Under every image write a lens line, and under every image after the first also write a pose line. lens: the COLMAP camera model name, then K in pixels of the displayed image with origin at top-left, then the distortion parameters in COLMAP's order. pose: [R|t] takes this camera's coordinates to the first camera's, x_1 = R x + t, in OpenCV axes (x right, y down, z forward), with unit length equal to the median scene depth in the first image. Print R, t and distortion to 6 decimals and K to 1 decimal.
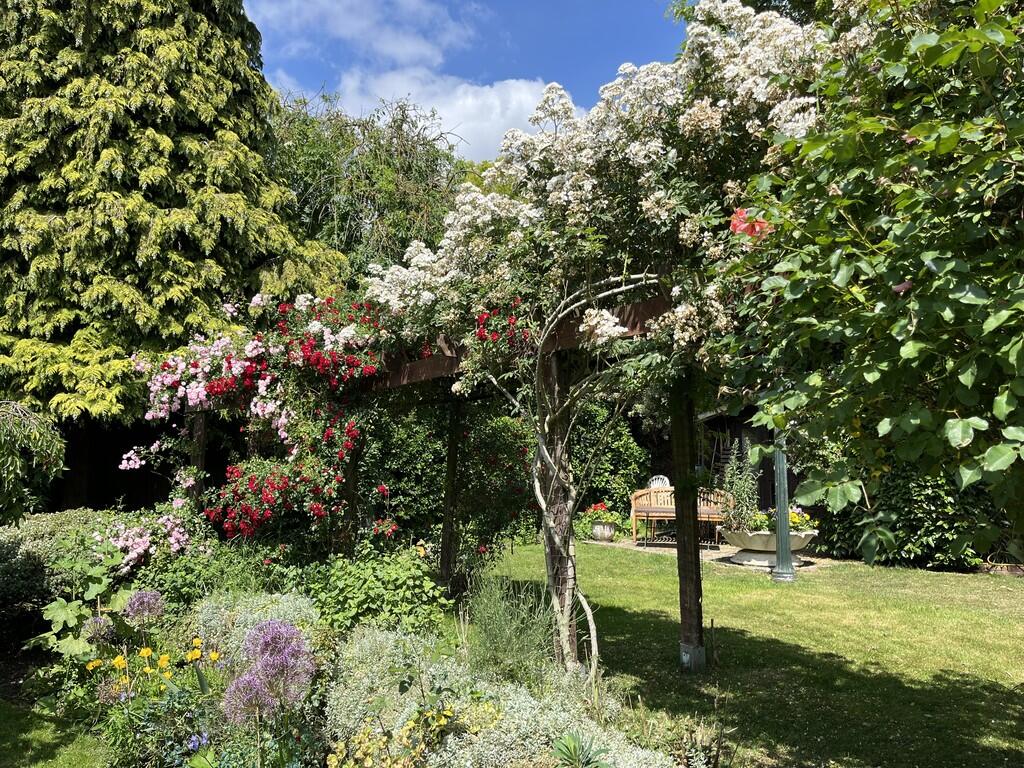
lens RADIAL K [[774.6, 0, 512.0], [0, 774.6, 384.0], [0, 0, 1]] dist [0.060188, -0.102242]
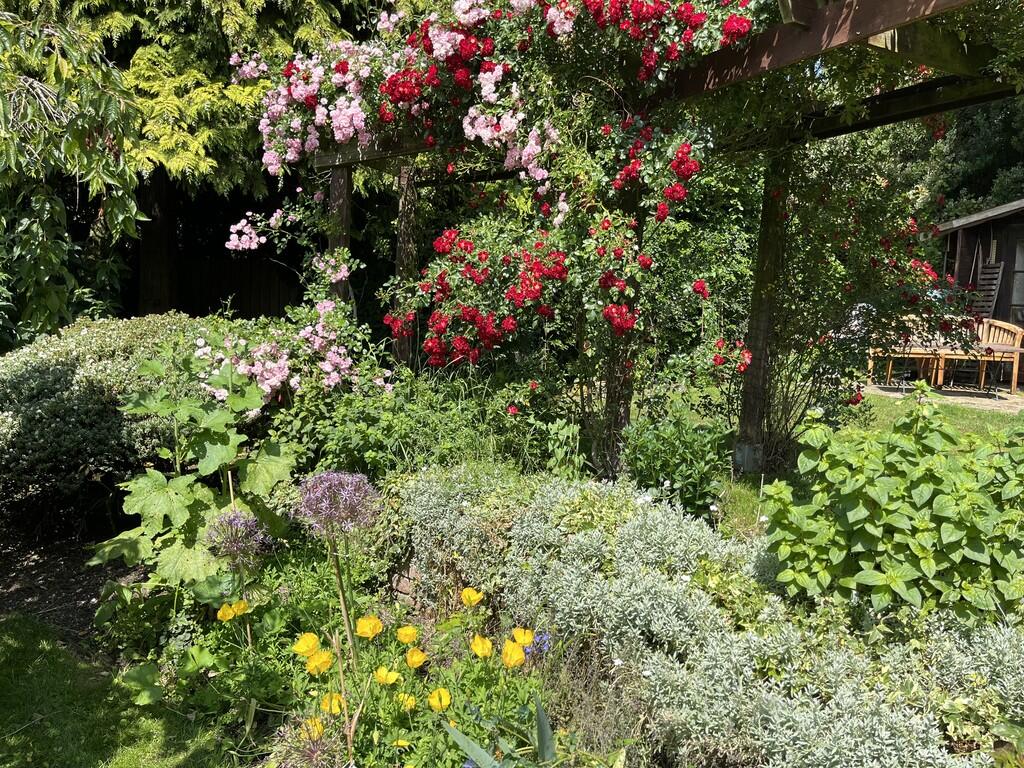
lens RADIAL K [[774.6, 0, 512.0], [0, 774.6, 384.0], [0, 0, 1]] dist [0.060188, -0.102242]
pose [[0.997482, 0.028349, -0.065005, -0.228617], [-0.014281, 0.978144, 0.207438, 0.079018], [0.069465, -0.205987, 0.976086, 0.385551]]
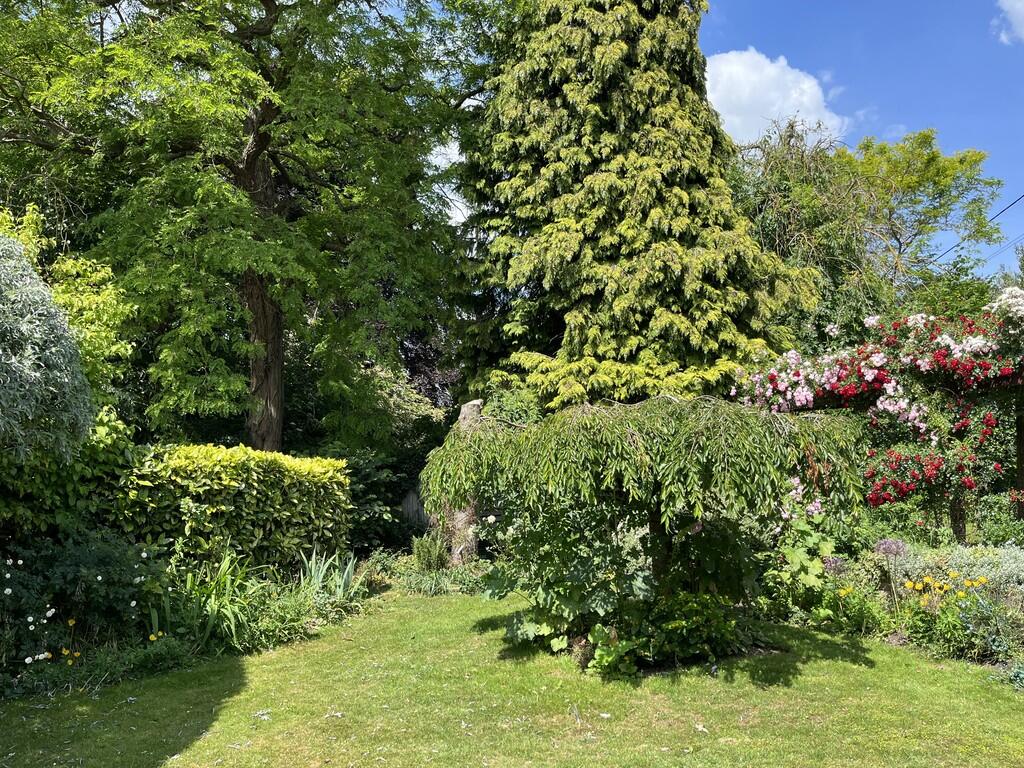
lens RADIAL K [[775.3, 0, 487.9], [0, 775.3, 391.5], [0, 0, 1]] dist [0.005797, 0.003189]
pose [[0.951779, -0.049798, -0.302717, -0.486906], [0.056015, 0.998359, 0.011887, -0.038206], [0.301628, -0.028271, 0.953006, -0.364475]]
